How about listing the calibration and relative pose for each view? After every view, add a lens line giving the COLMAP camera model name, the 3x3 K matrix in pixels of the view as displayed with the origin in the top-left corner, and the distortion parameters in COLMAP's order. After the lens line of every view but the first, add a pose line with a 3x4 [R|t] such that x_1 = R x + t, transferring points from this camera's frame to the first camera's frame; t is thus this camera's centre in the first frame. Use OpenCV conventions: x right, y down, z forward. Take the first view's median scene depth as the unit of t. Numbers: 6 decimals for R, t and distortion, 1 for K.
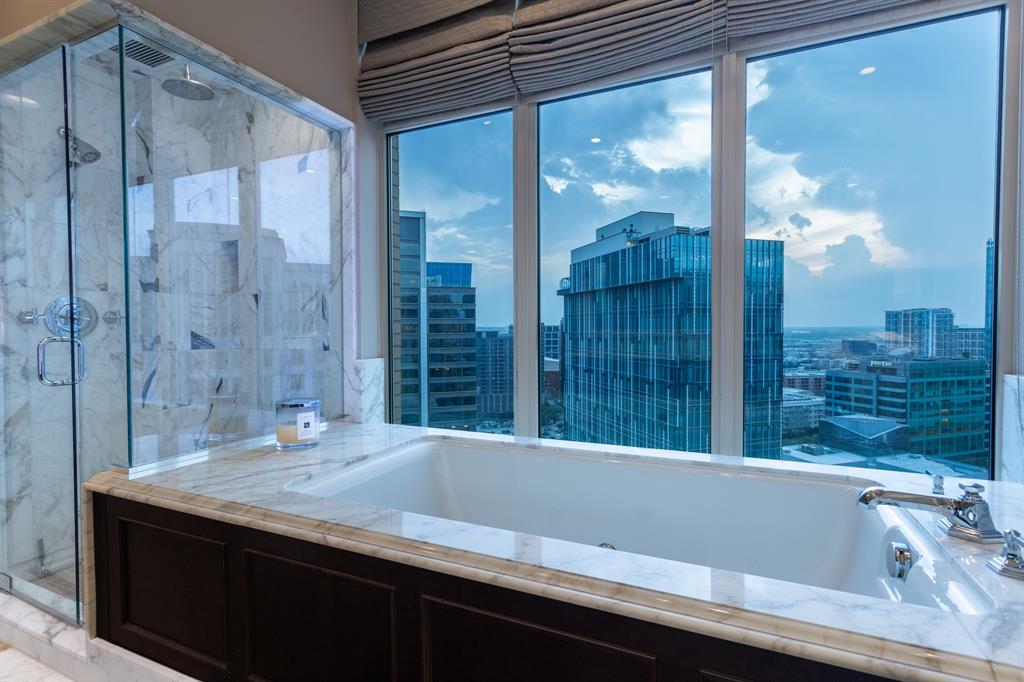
lens RADIAL K [[490.2, 0, 517.7], [0, 490.2, 336.3], [0, 0, 1]] dist [0.005148, 0.001553]
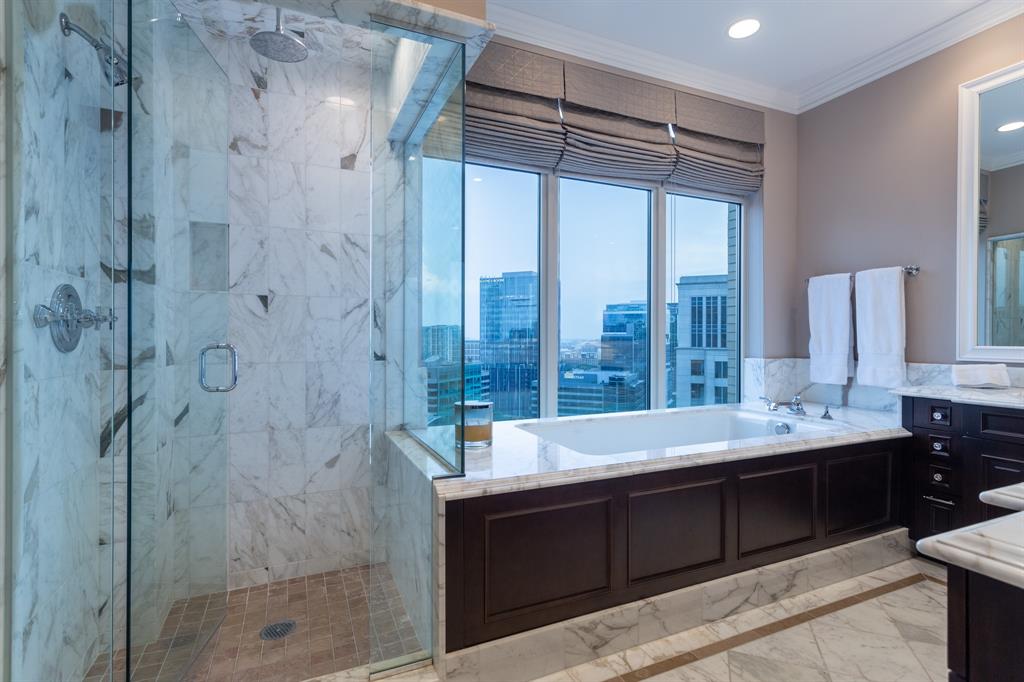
lens RADIAL K [[490.2, 0, 517.7], [0, 490.2, 336.3], [0, 0, 1]] dist [0.005148, 0.001553]
pose [[0.662918, 0.006217, 0.748667, -0.958993], [0.012812, 0.999725, -0.019647, 0.004226], [-0.748583, 0.022616, 0.662656, 0.155283]]
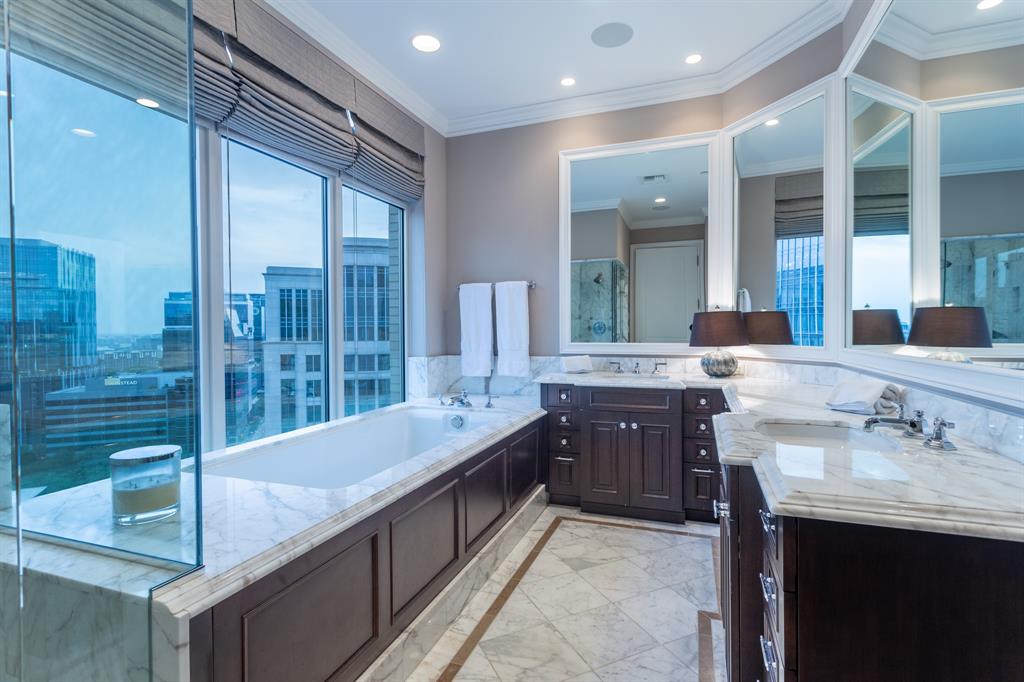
lens RADIAL K [[490.2, 0, 517.7], [0, 490.2, 336.3], [0, 0, 1]] dist [0.005148, 0.001553]
pose [[-0.074667, -0.009954, 0.997159, -0.967261], [0.028538, 0.999519, 0.012114, -0.026279], [-0.996800, 0.029361, -0.074347, 0.397422]]
